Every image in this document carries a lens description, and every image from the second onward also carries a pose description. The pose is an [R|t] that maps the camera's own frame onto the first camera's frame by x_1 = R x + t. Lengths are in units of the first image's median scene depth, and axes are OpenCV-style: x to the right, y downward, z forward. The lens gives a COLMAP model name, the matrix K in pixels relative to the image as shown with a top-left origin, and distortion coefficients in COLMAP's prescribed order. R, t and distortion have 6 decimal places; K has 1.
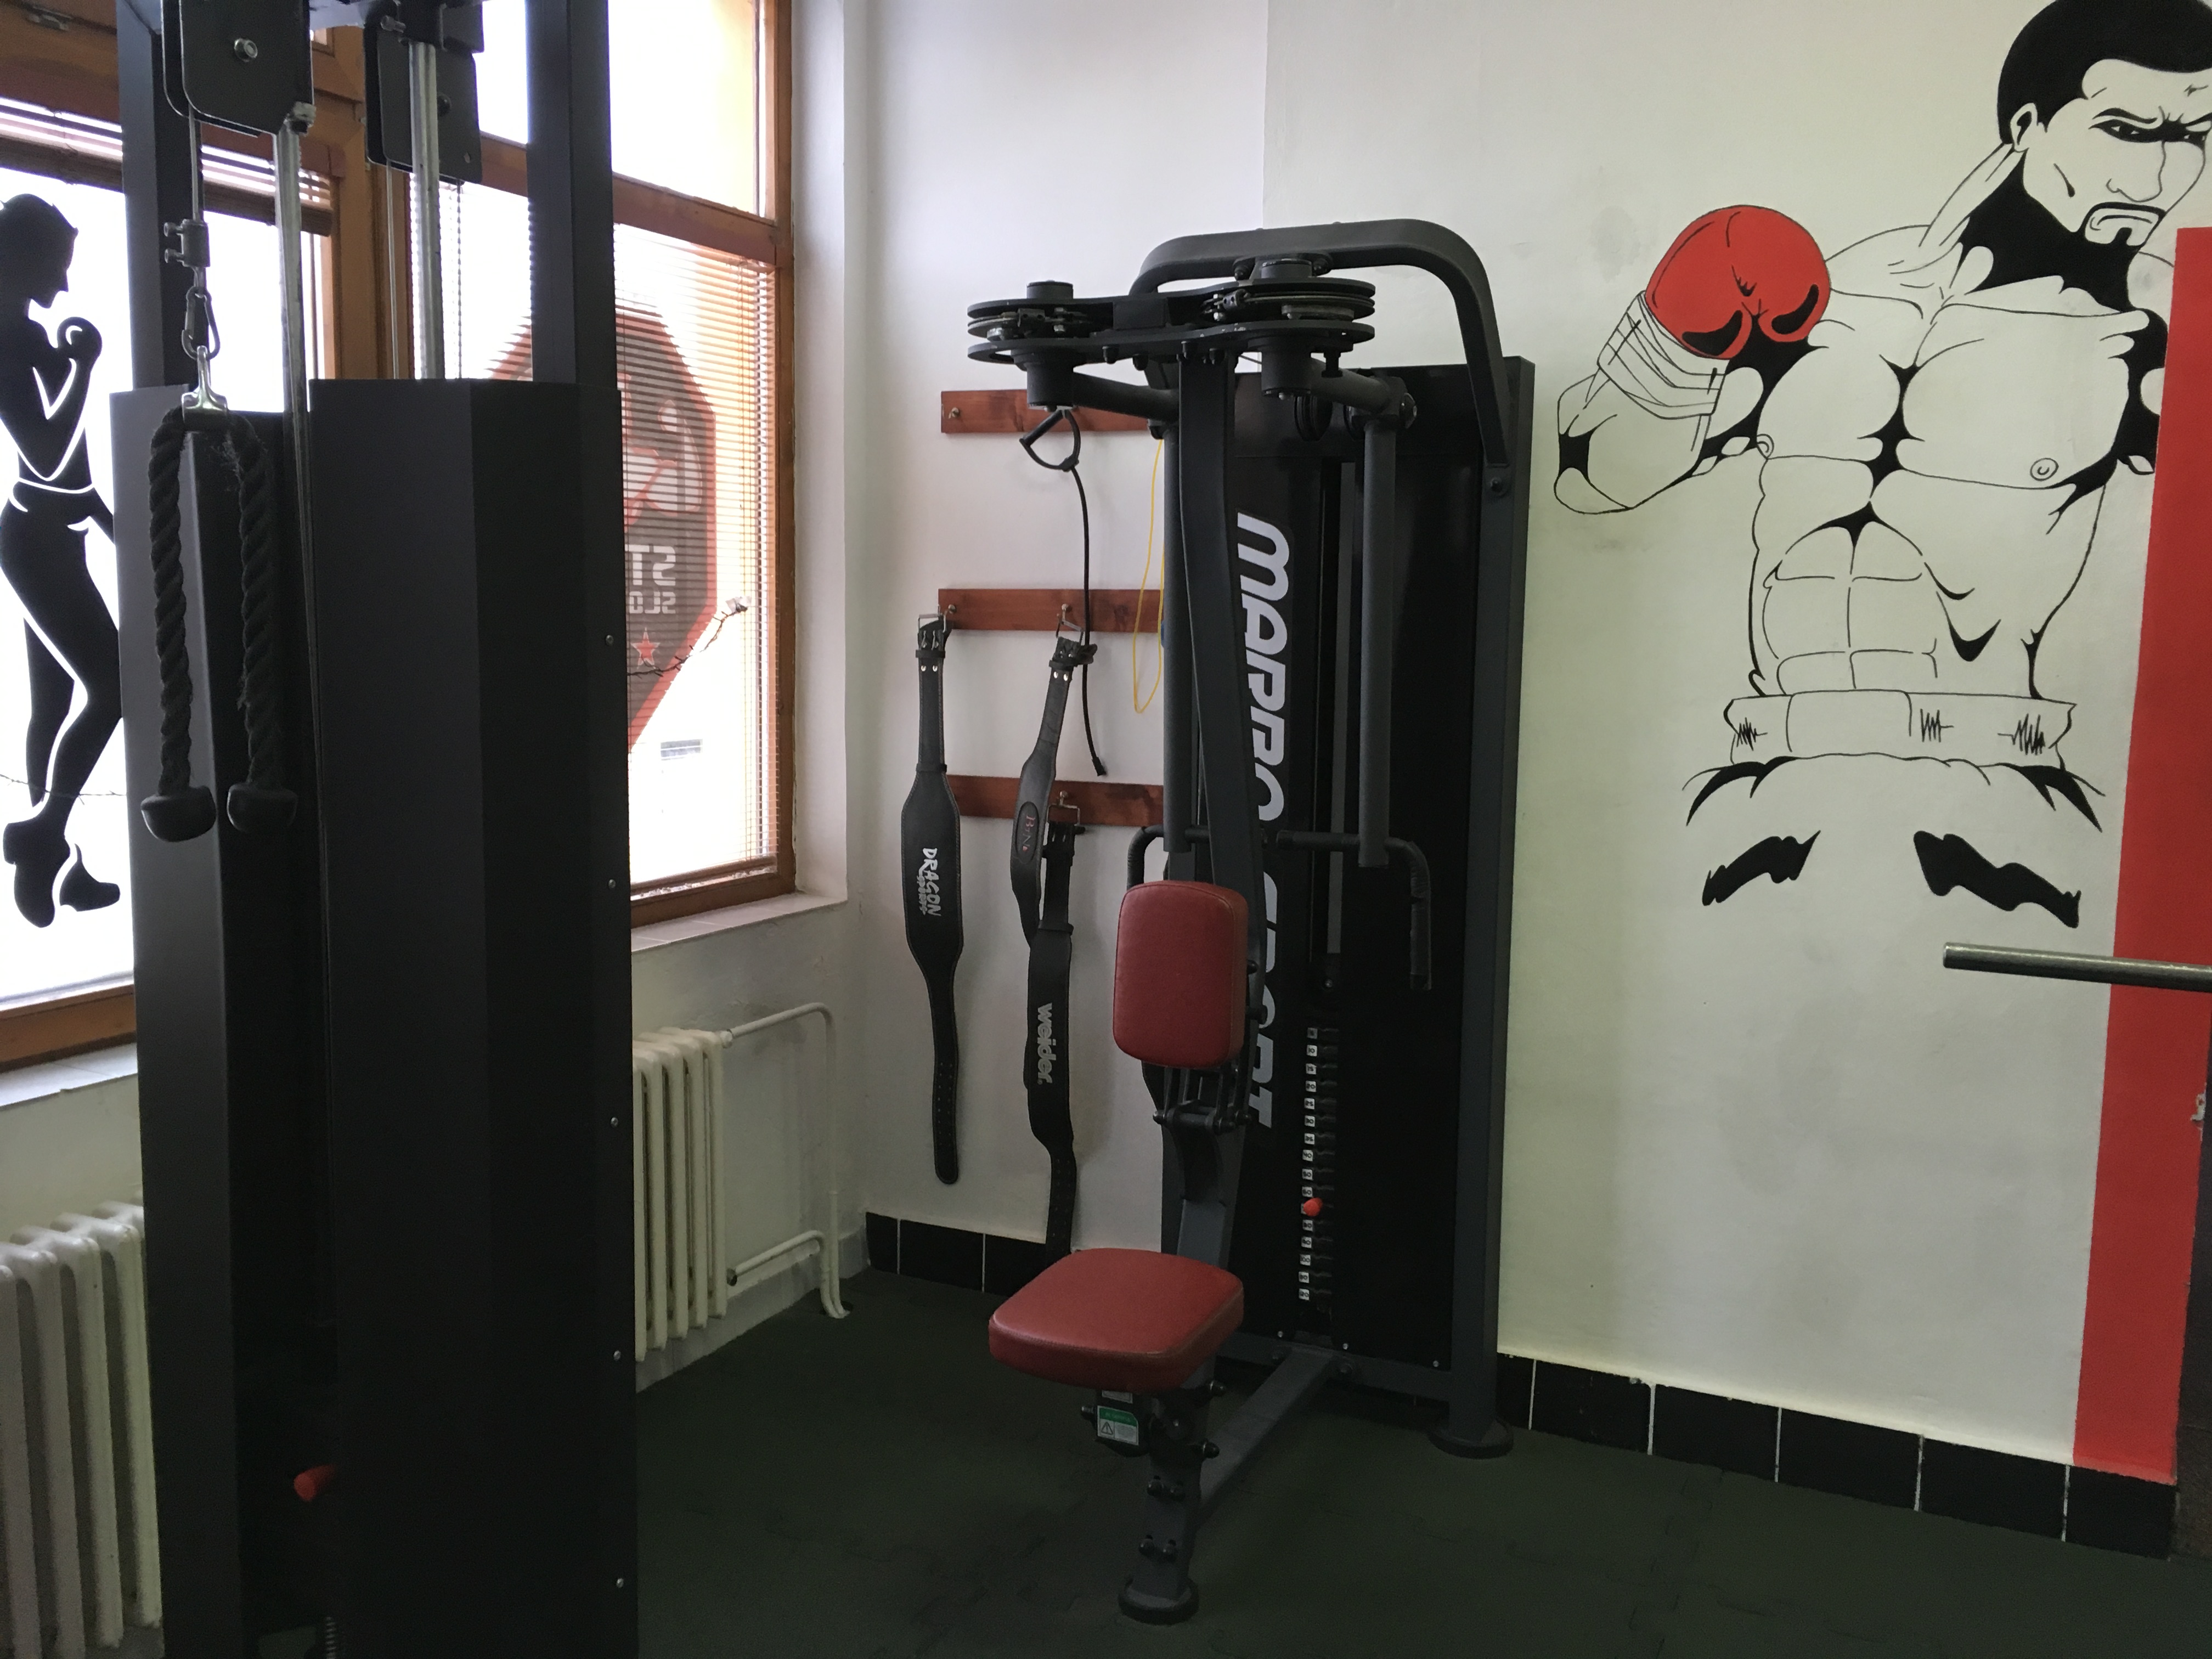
lens RADIAL K [[1859.3, 0, 1110.4], [0, 1859.3, 841.4], [0, 0, 1]] dist [0.041066, -0.031716]
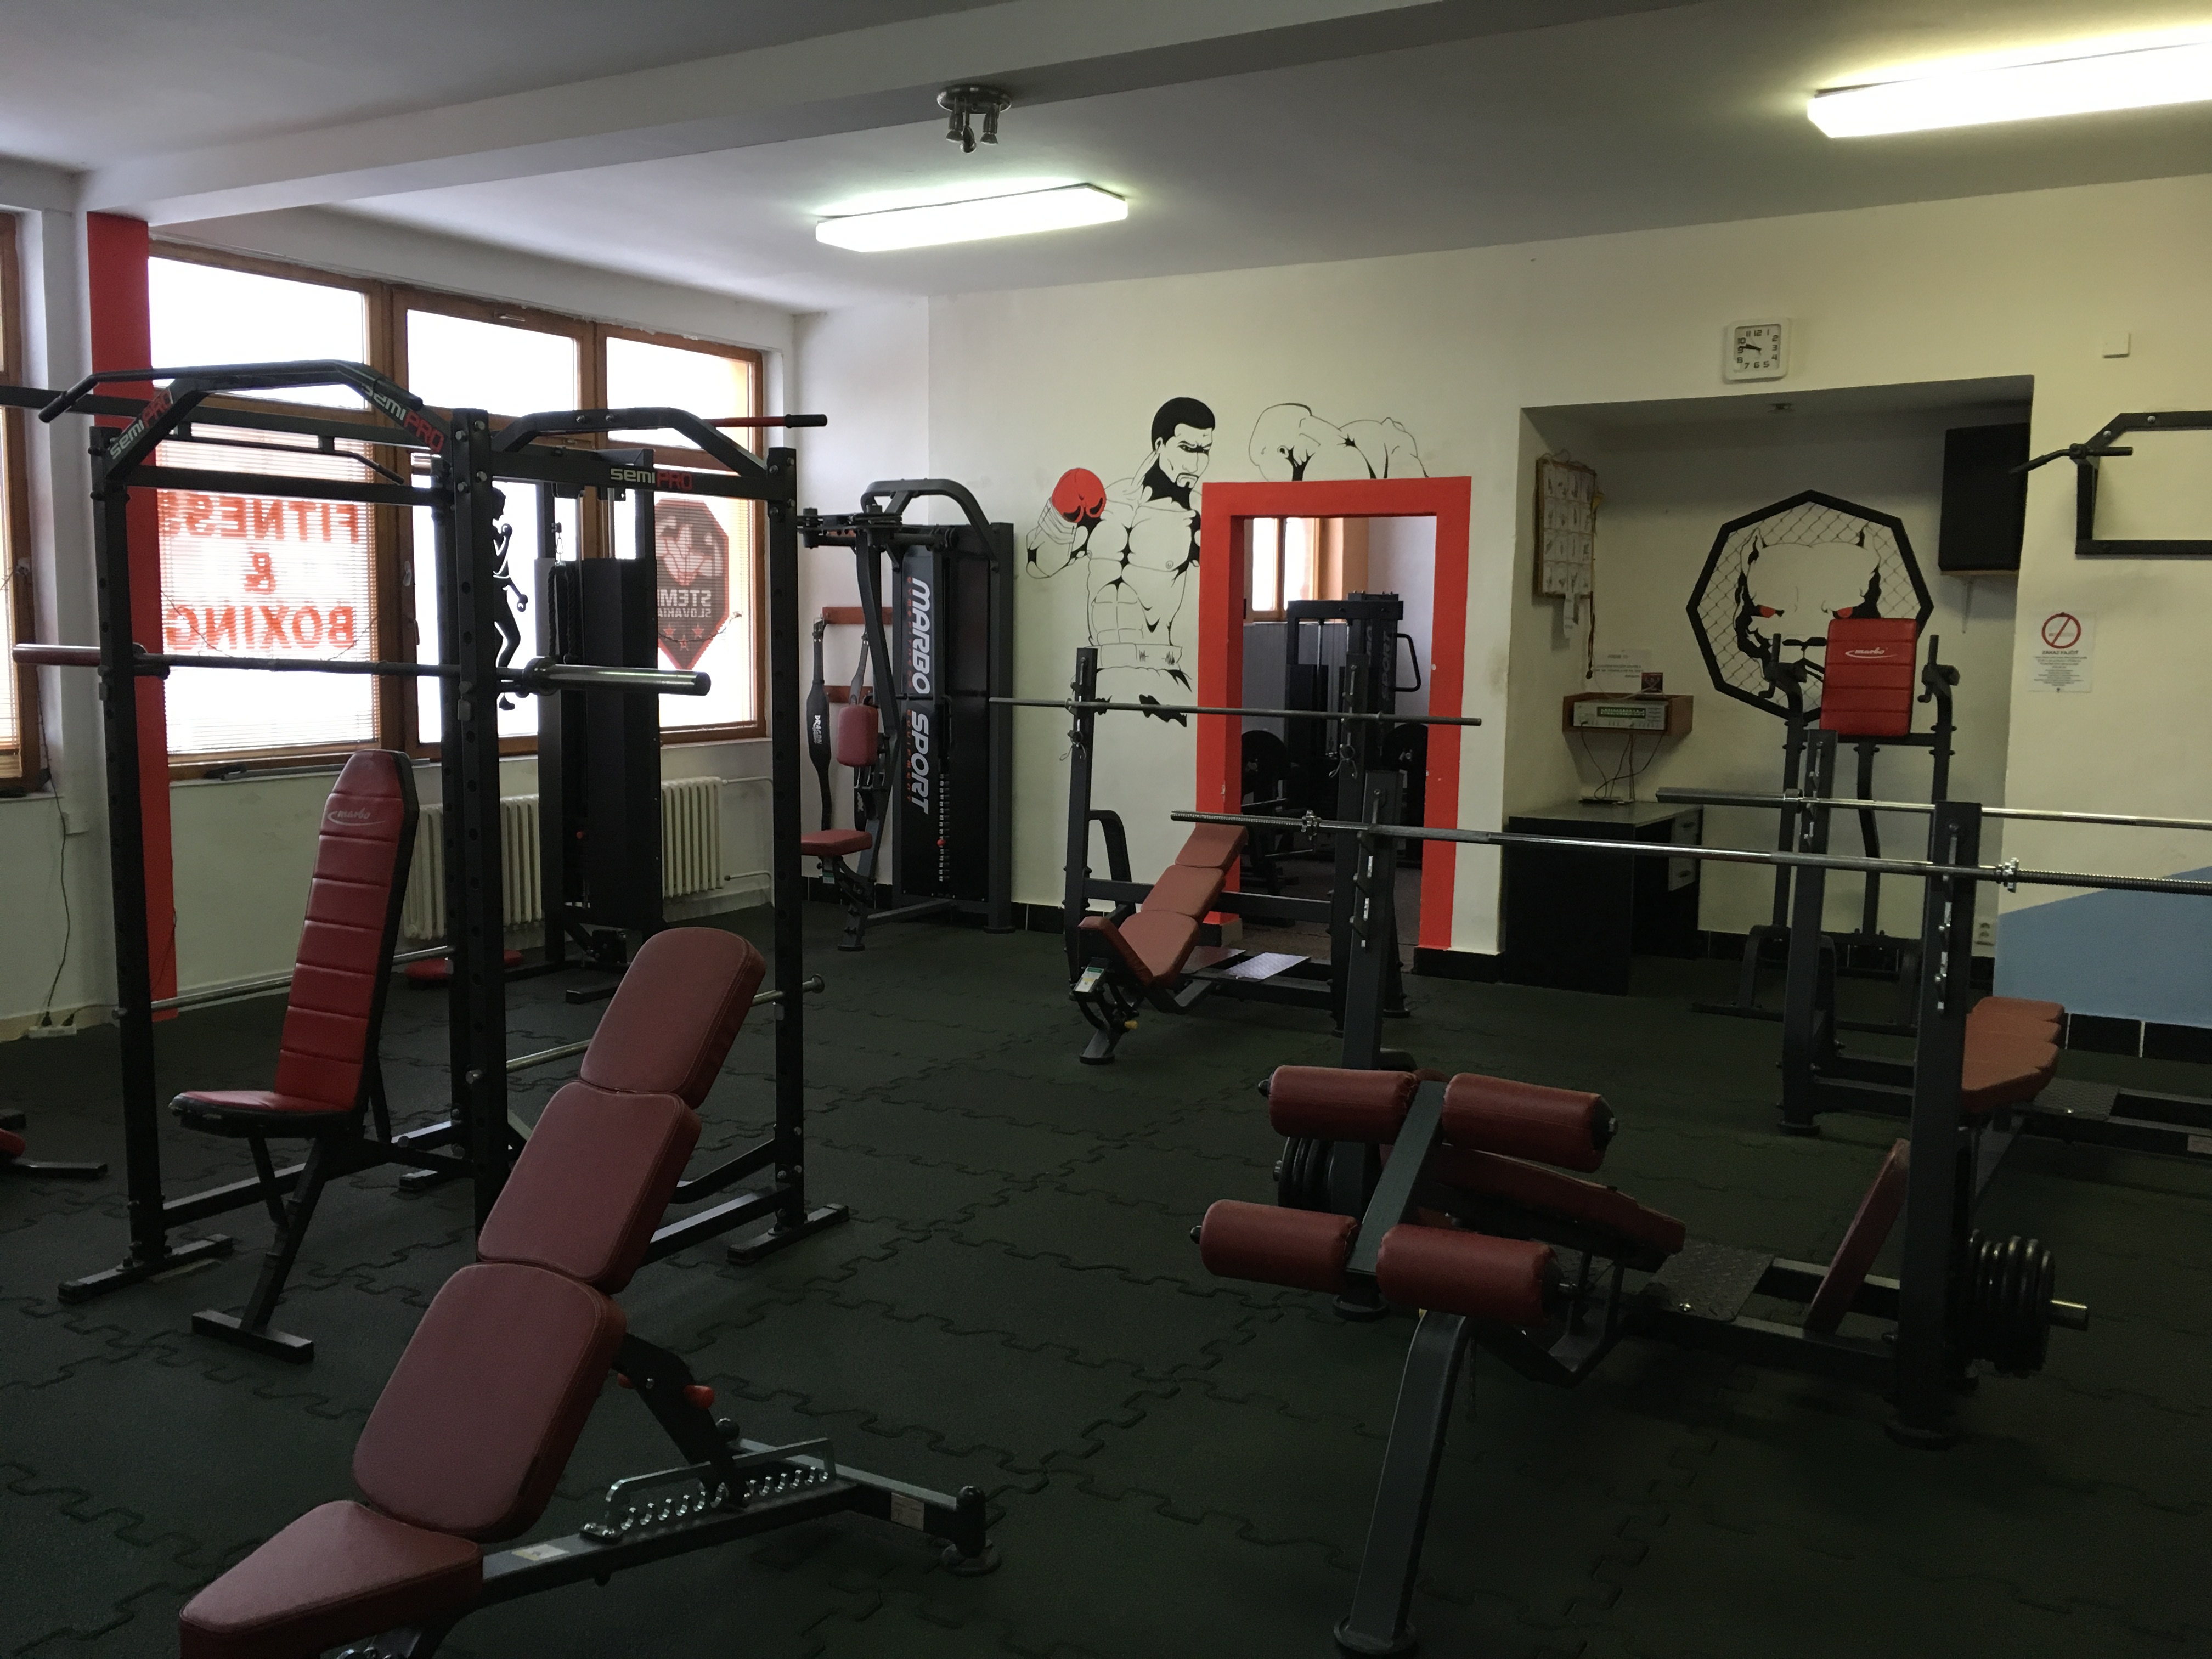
lens RADIAL K [[1859.3, 0, 1119.5], [0, 1859.3, 829.9], [0, 0, 1]] dist [0.041066, -0.031716]
pose [[0.995866, 0.006324, -0.090612, 0.655531], [-0.007642, 0.999870, -0.014200, 0.234713], [0.090510, 0.014833, 0.995785, -1.736971]]
